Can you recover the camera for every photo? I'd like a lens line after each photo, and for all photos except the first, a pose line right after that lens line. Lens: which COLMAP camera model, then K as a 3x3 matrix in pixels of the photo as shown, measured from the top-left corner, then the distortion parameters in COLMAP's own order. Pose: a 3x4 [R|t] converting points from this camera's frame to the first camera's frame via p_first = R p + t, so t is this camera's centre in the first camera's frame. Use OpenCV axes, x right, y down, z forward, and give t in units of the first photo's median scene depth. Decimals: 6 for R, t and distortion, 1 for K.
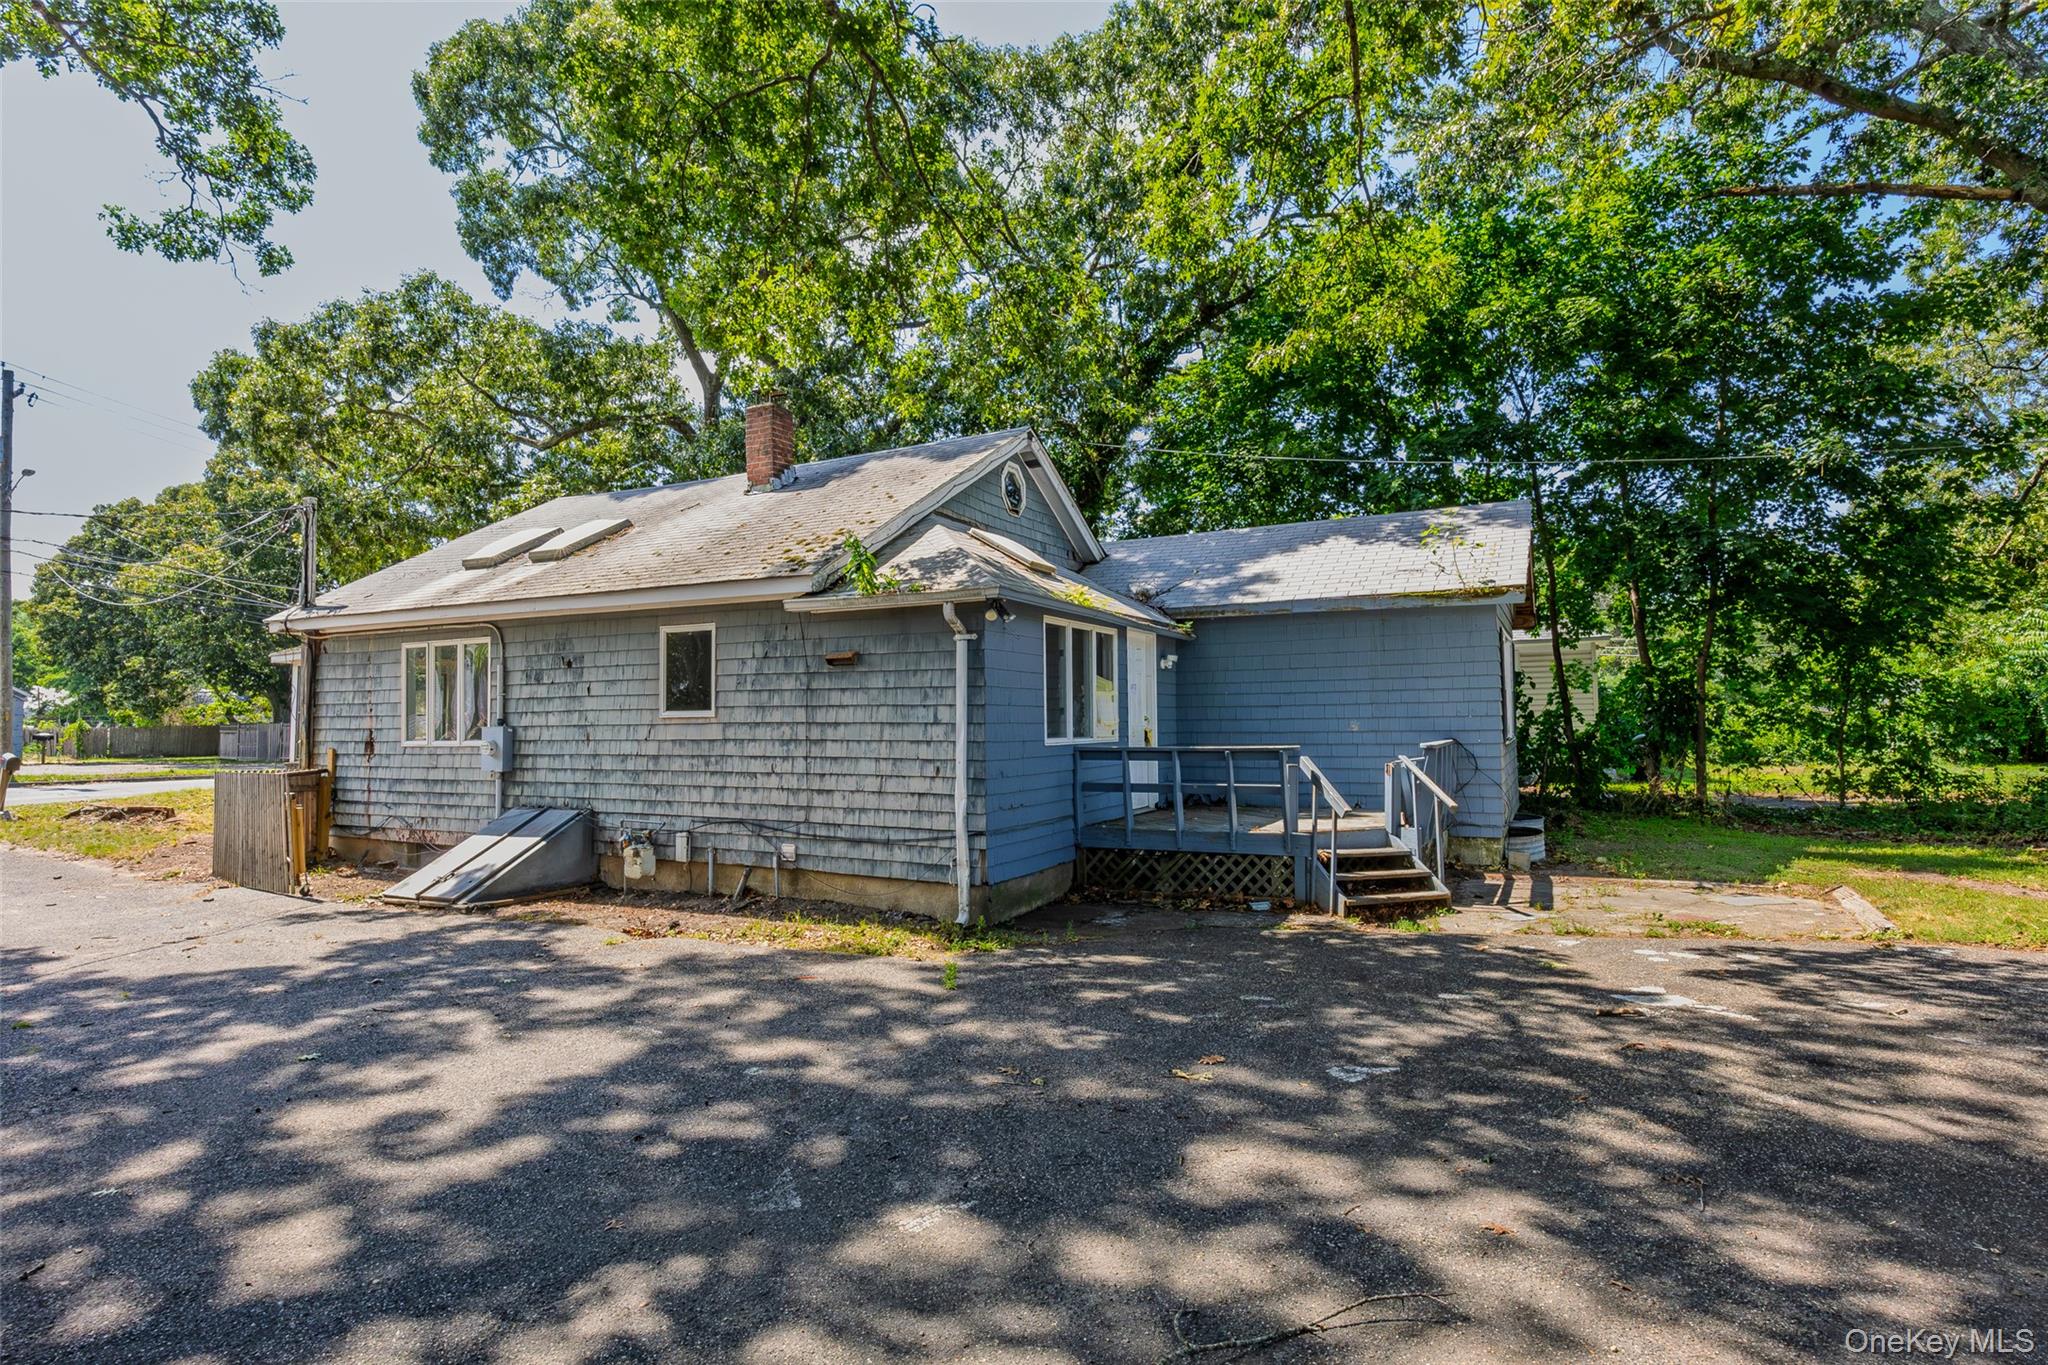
lens RADIAL K [[1052.3, 0, 1024.8], [0, 1052.3, 684.9], [0, 0, 1]] dist [-0.010869, 0.000403]
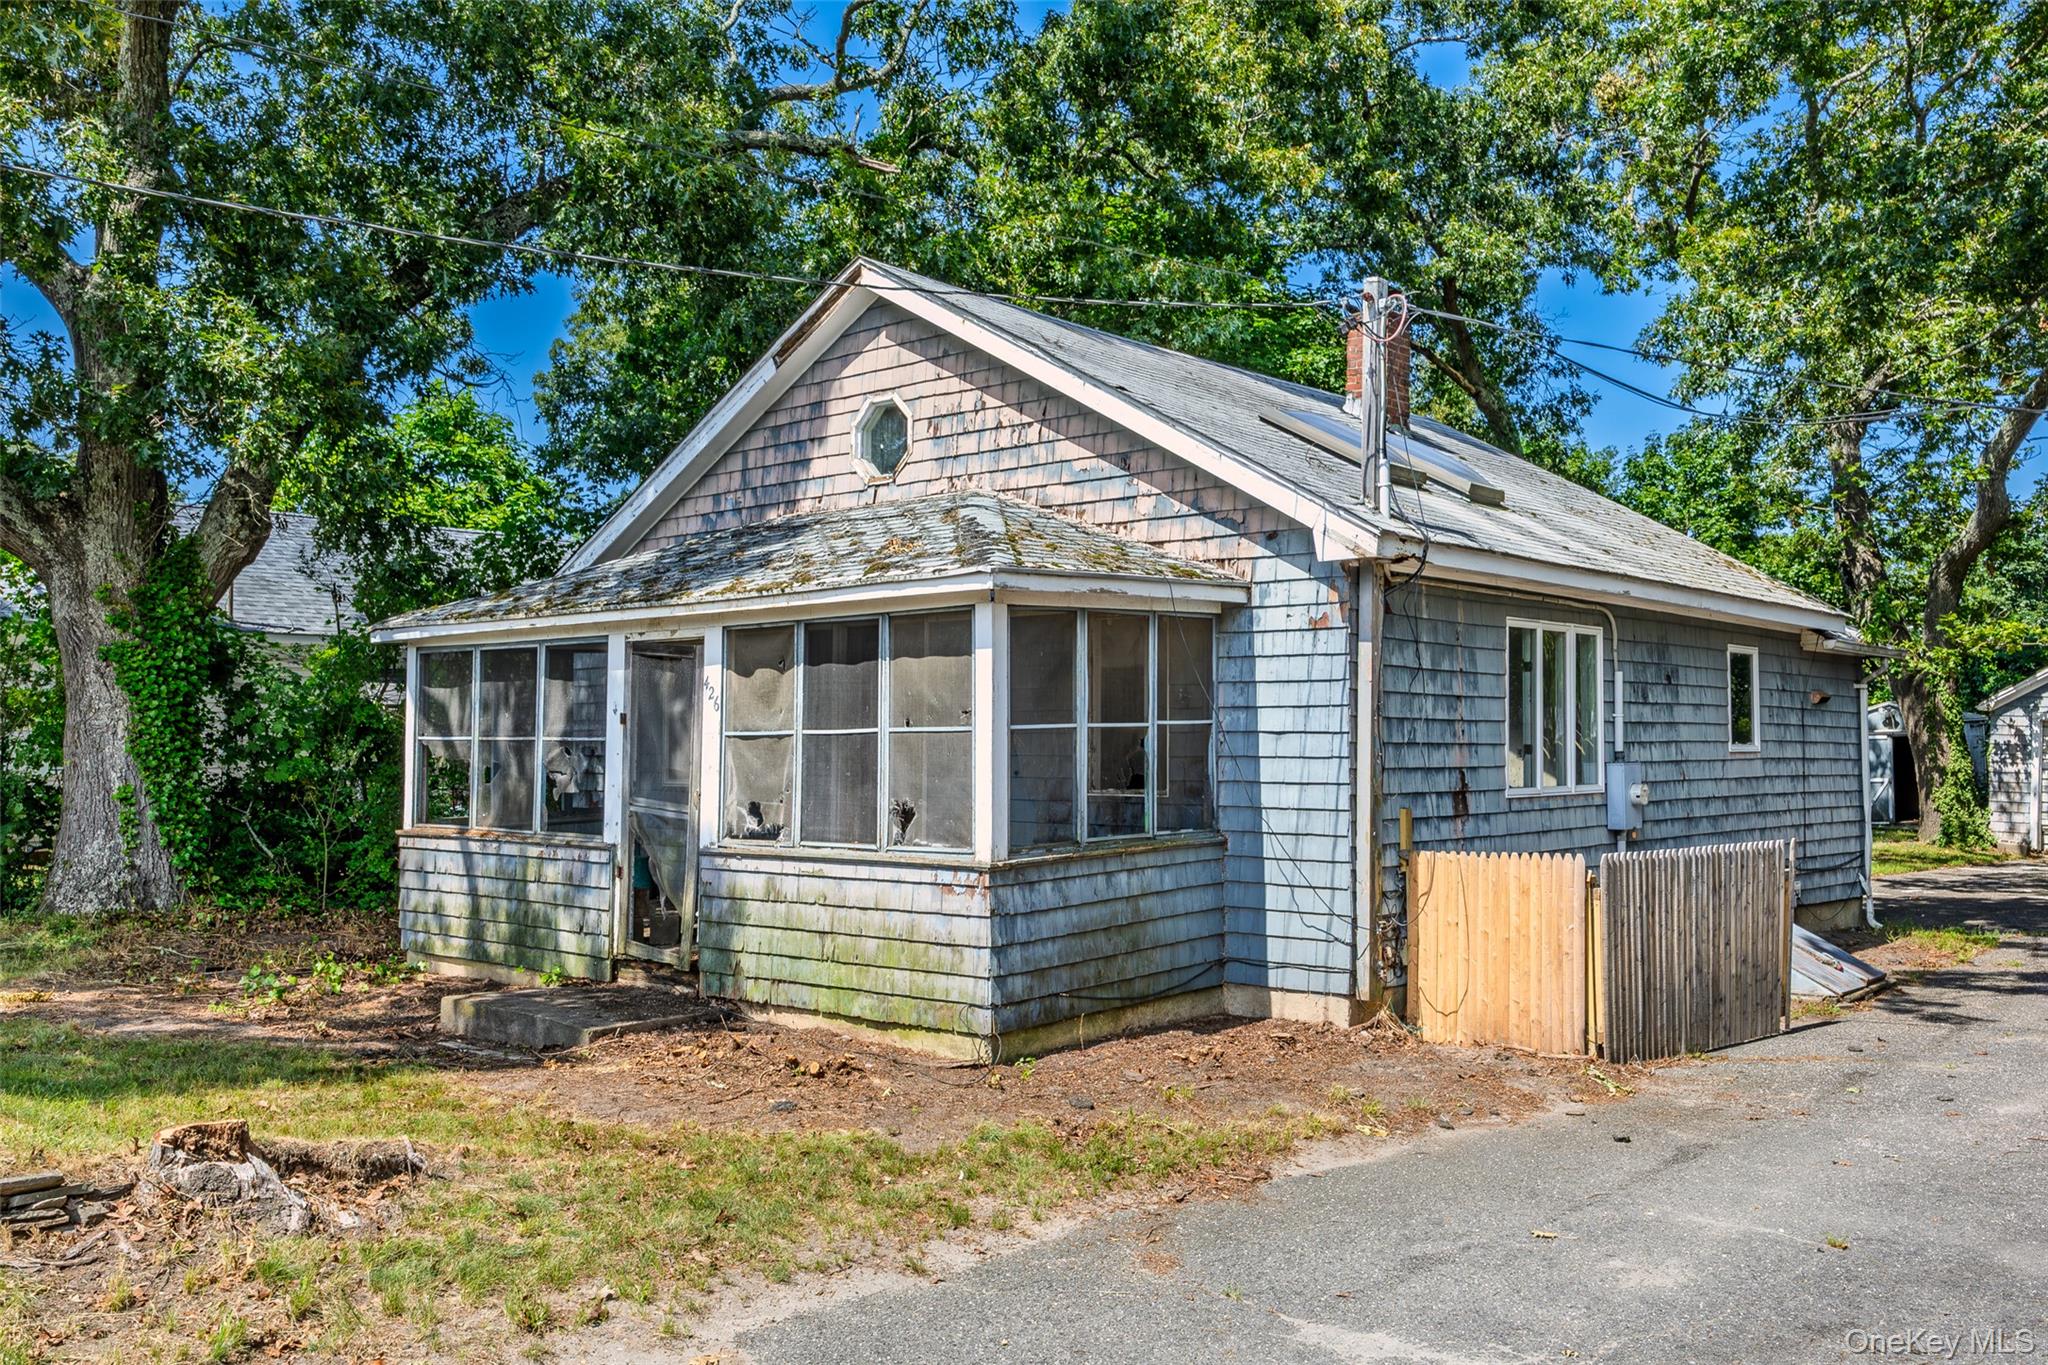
lens RADIAL K [[1761.3, 0, 1036.4], [0, 1761.3, 689.9], [0, 0, 1]] dist [0.012582, -0.007459]
pose [[0.251881, 0.039725, 0.966942, -1.850102], [-0.035166, 0.998873, -0.031877, 0.045987], [-0.967119, -0.025974, 0.252994, 1.173499]]
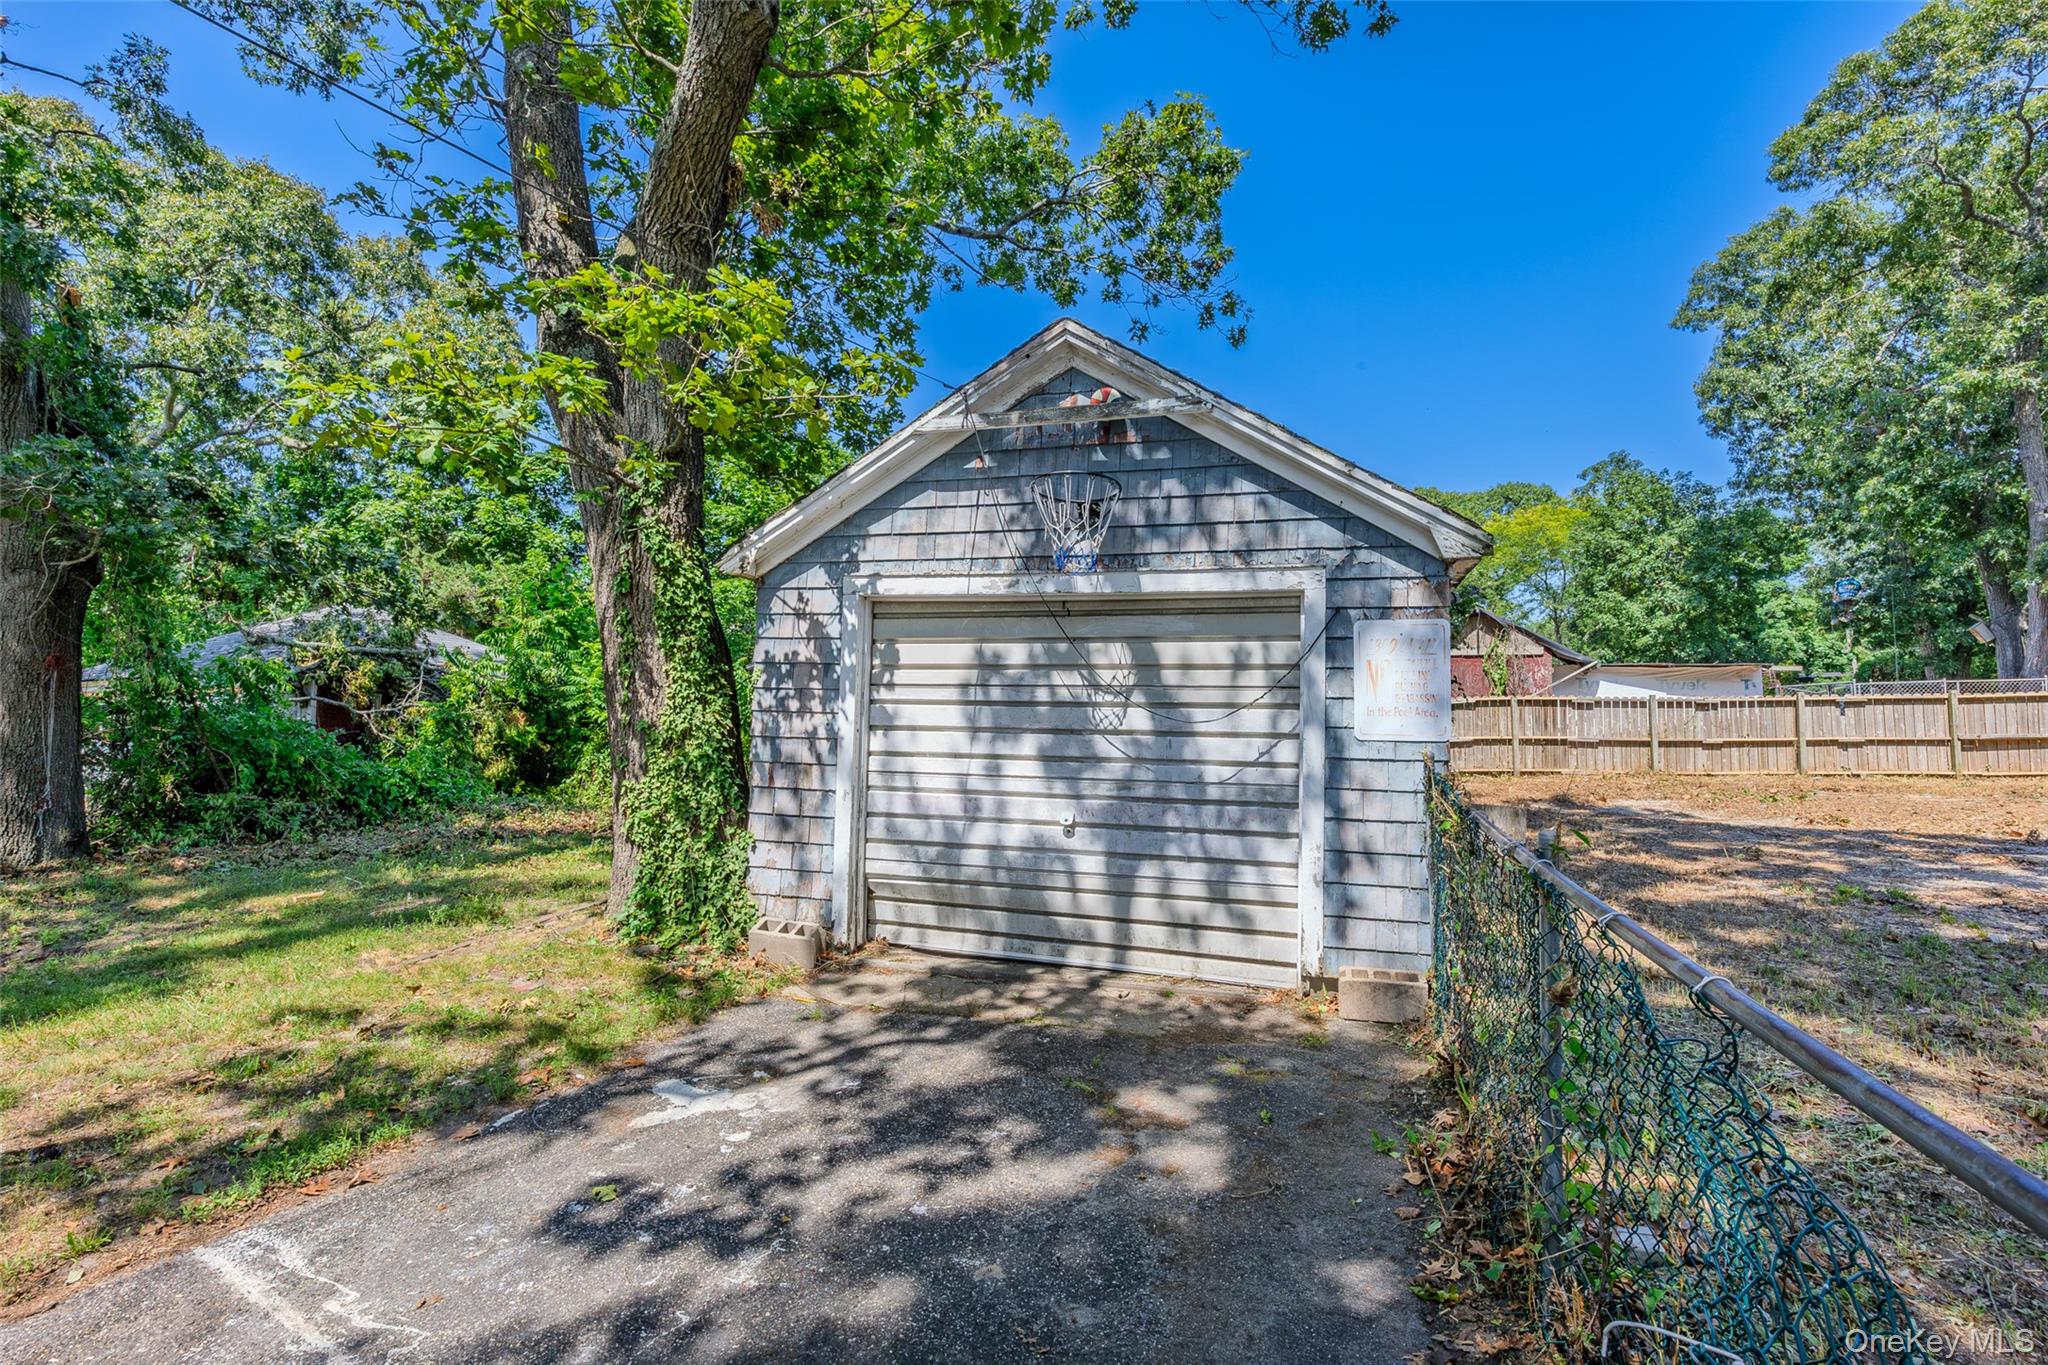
lens RADIAL K [[968.8, 0, 987.9], [0, 968.8, 673.6], [0, 0, 1]] dist [-0.006443, -0.000464]
pose [[-0.130050, 0.054744, 0.989995, 0.561356], [-0.017867, 0.998183, -0.057544, 0.028296], [-0.991346, -0.025172, -0.128836, 0.380528]]
